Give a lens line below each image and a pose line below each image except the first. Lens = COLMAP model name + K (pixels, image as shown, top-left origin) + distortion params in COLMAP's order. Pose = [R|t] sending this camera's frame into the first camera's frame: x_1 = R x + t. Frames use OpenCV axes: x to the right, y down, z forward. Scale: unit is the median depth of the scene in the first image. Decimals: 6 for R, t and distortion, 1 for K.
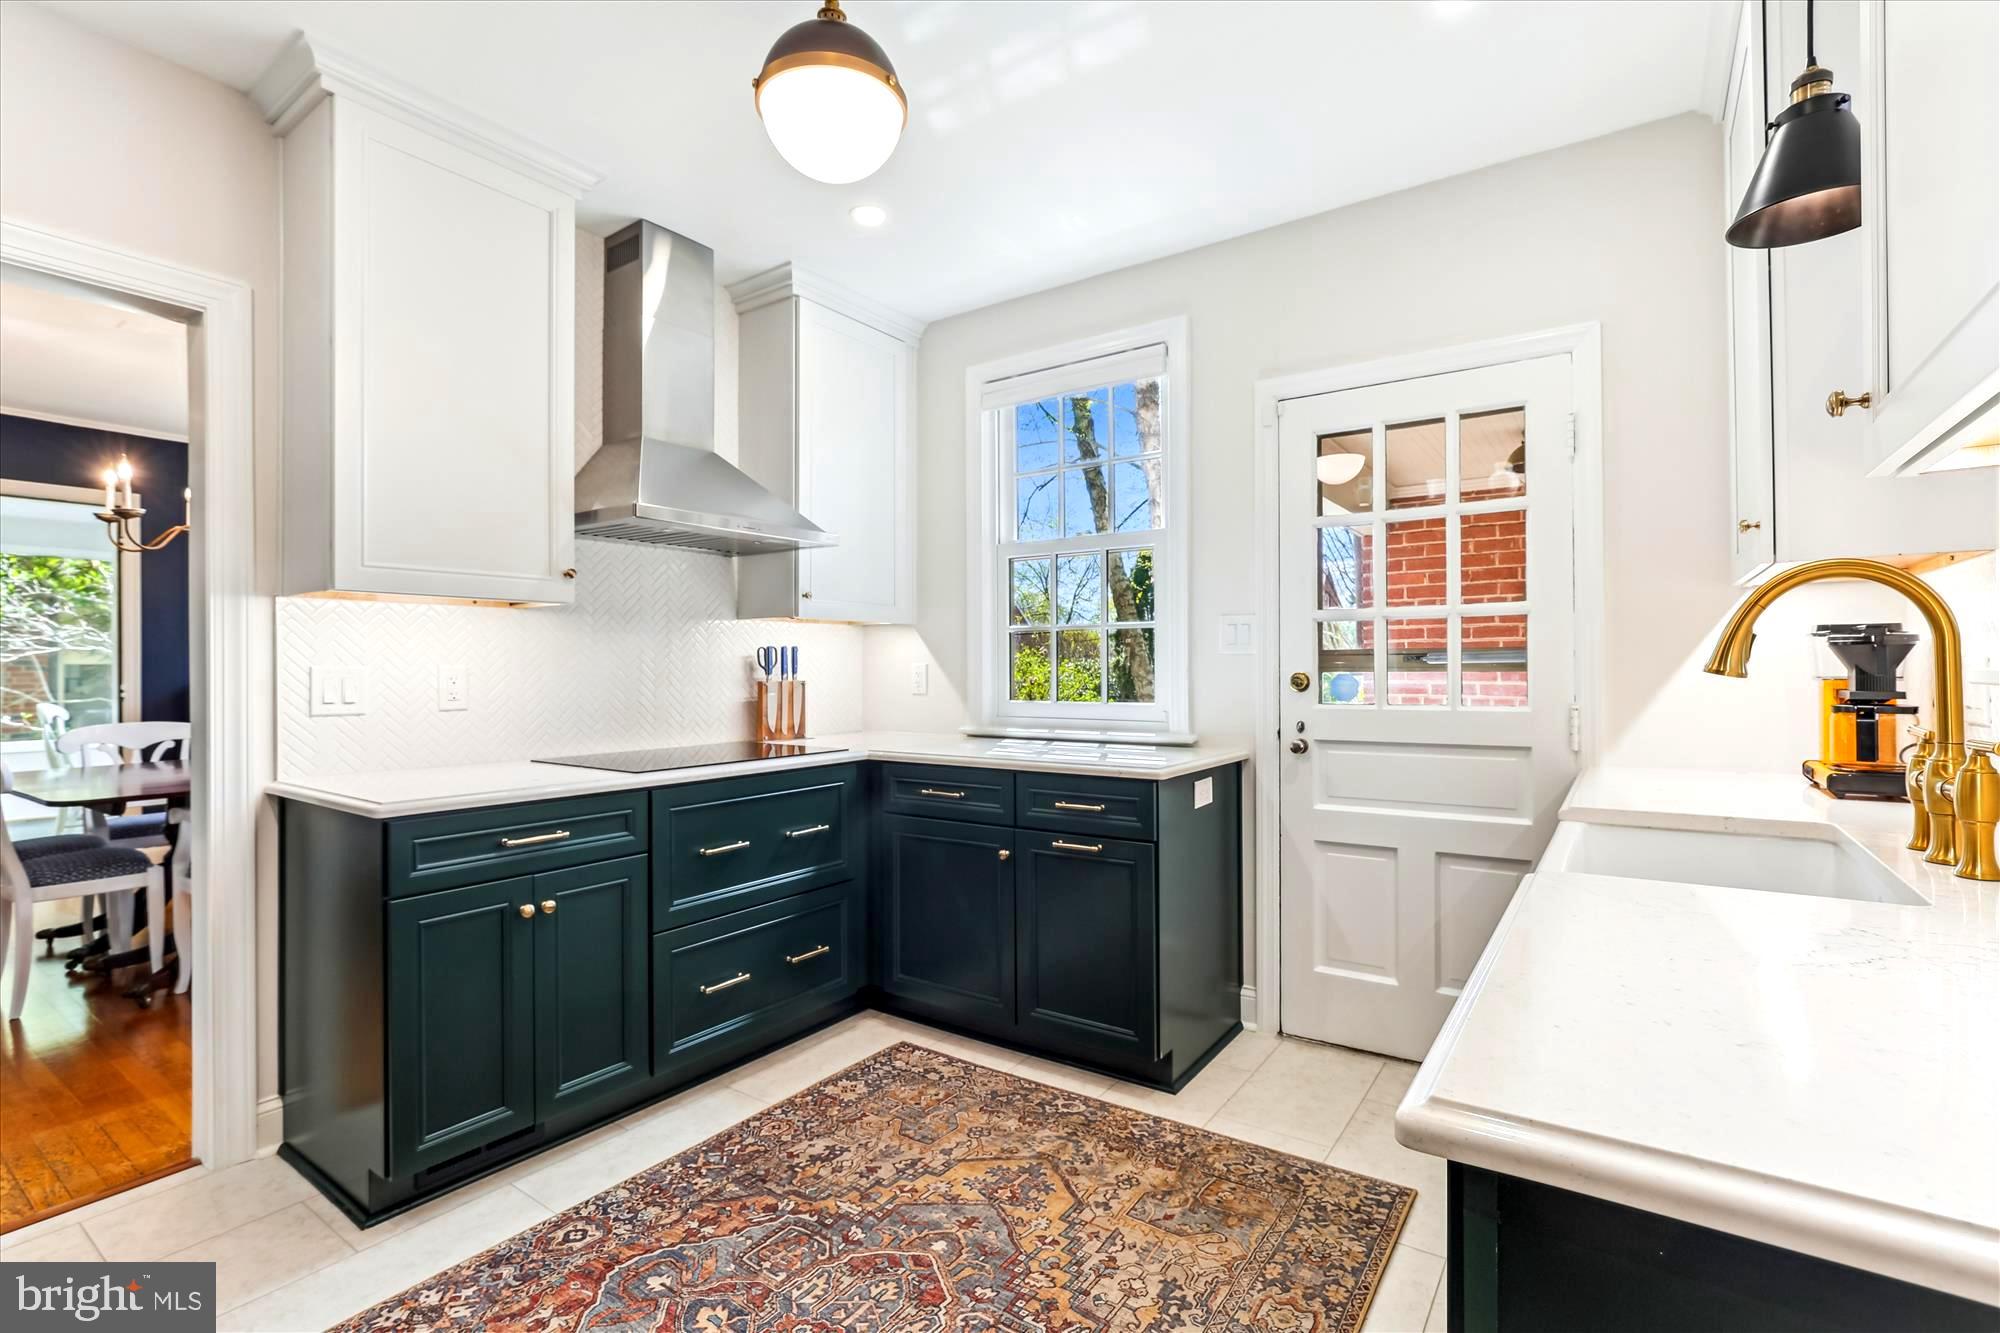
lens RADIAL K [[915.4, 0, 1005.1], [0, 915.4, 666.1], [0, 0, 1]] dist [-0.005125, -0.000510]
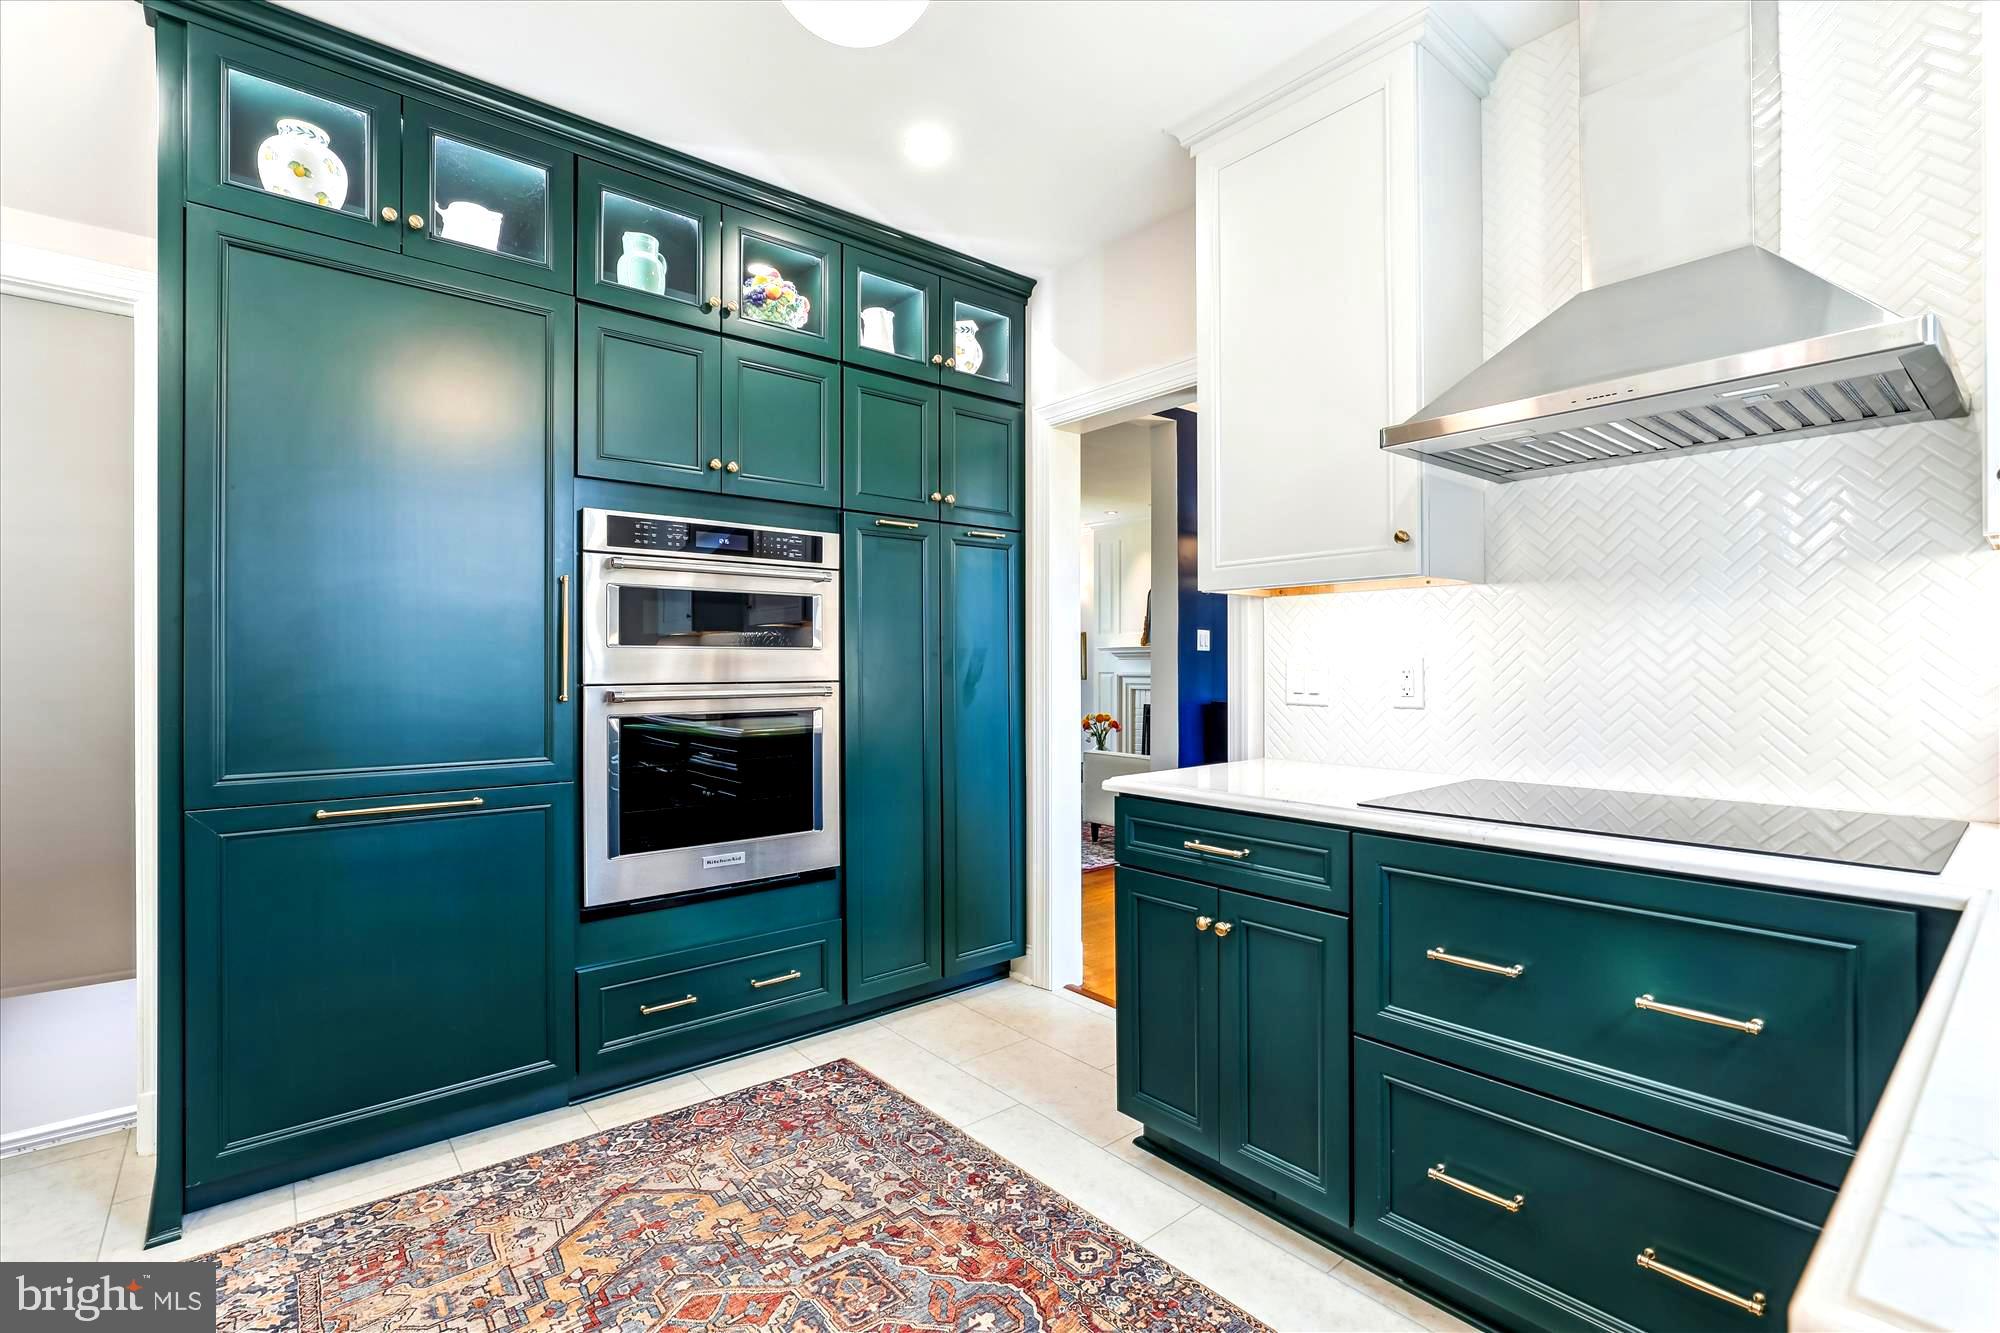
lens RADIAL K [[915.4, 0, 1012.3], [0, 915.4, 662.2], [0, 0, 1]] dist [-0.005125, -0.000510]
pose [[-0.254517, 0.005396, -0.967053, 0.451622], [0.007817, 0.999963, 0.003522, -0.002439], [0.967037, -0.006663, -0.254549, 1.119821]]
